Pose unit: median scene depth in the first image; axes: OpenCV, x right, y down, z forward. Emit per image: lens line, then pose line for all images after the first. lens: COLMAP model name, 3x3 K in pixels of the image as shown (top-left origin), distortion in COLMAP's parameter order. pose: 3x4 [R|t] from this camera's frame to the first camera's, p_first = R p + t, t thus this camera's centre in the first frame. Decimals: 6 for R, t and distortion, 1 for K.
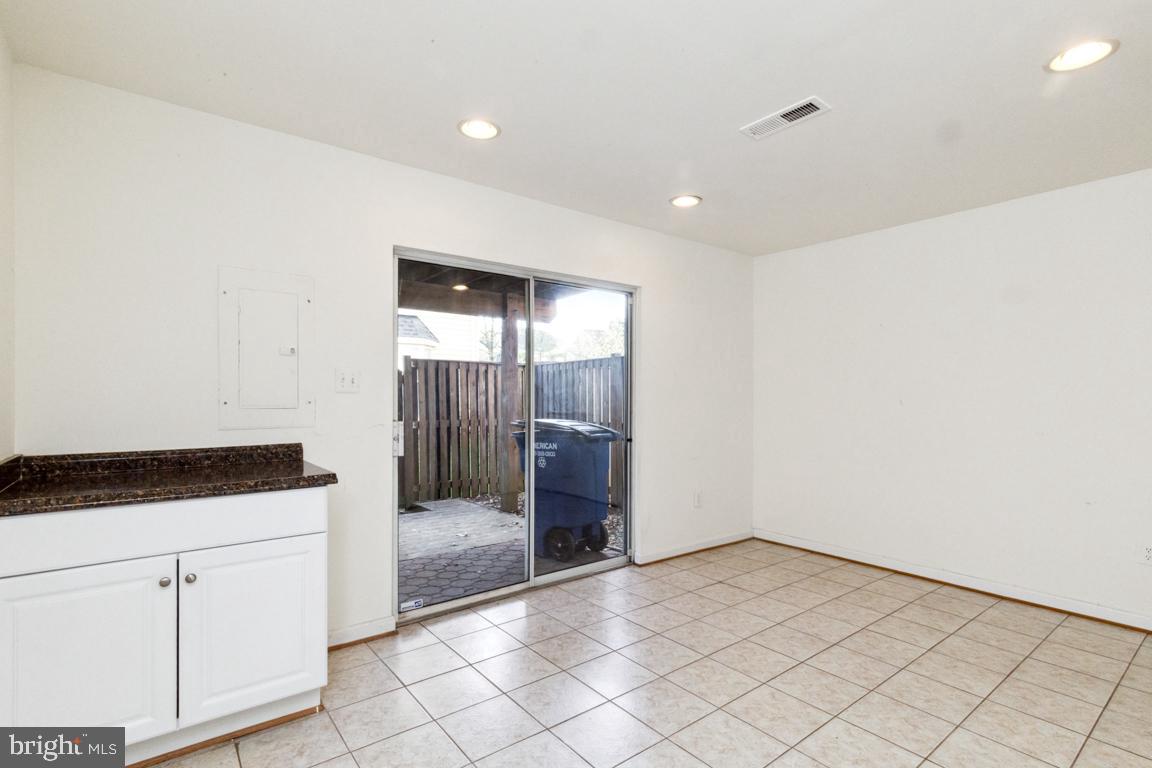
lens RADIAL K [[535.4, 0, 573.6], [0, 535.4, 394.9], [0, 0, 1]] dist [-0.001081, 0.002589]
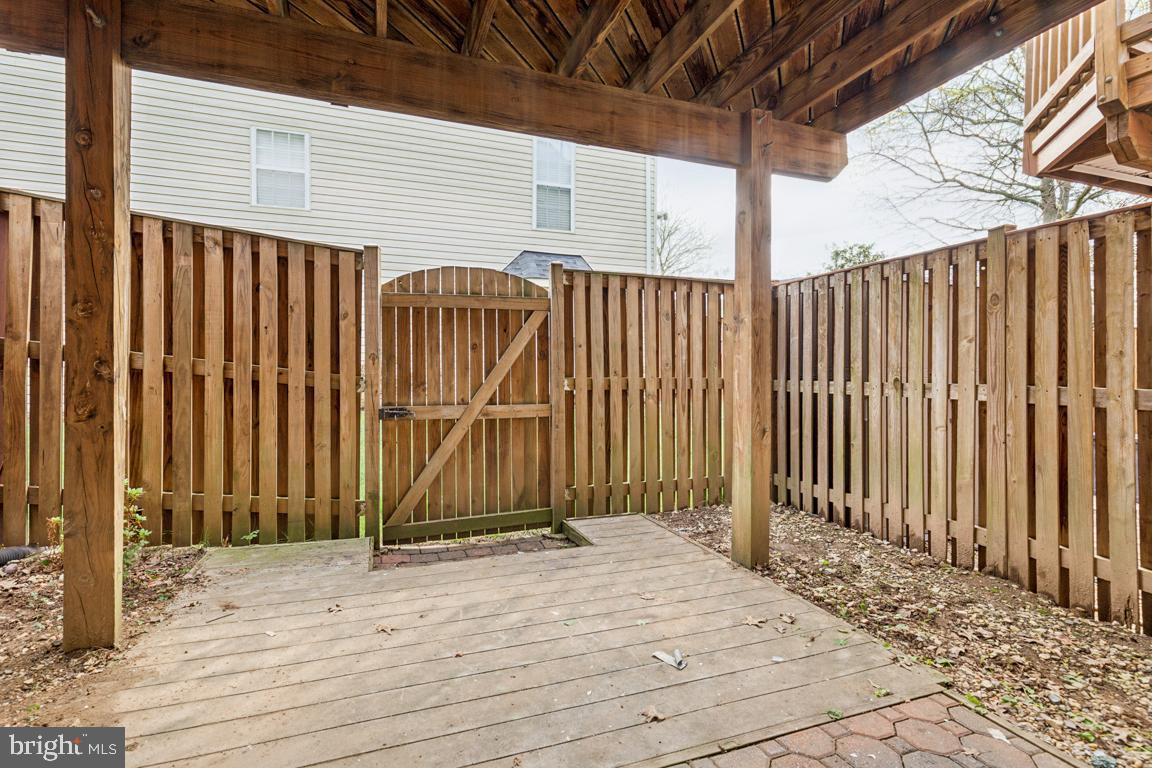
lens RADIAL K [[535.4, 0, 570.9], [0, 535.4, 375.9], [0, 0, 1]] dist [-0.001081, 0.002589]
pose [[0.953502, 0.010924, -0.301188, -0.114614], [-0.006600, 0.999860, 0.015369, 0.036284], [0.301314, -0.012666, 0.953441, 0.430476]]
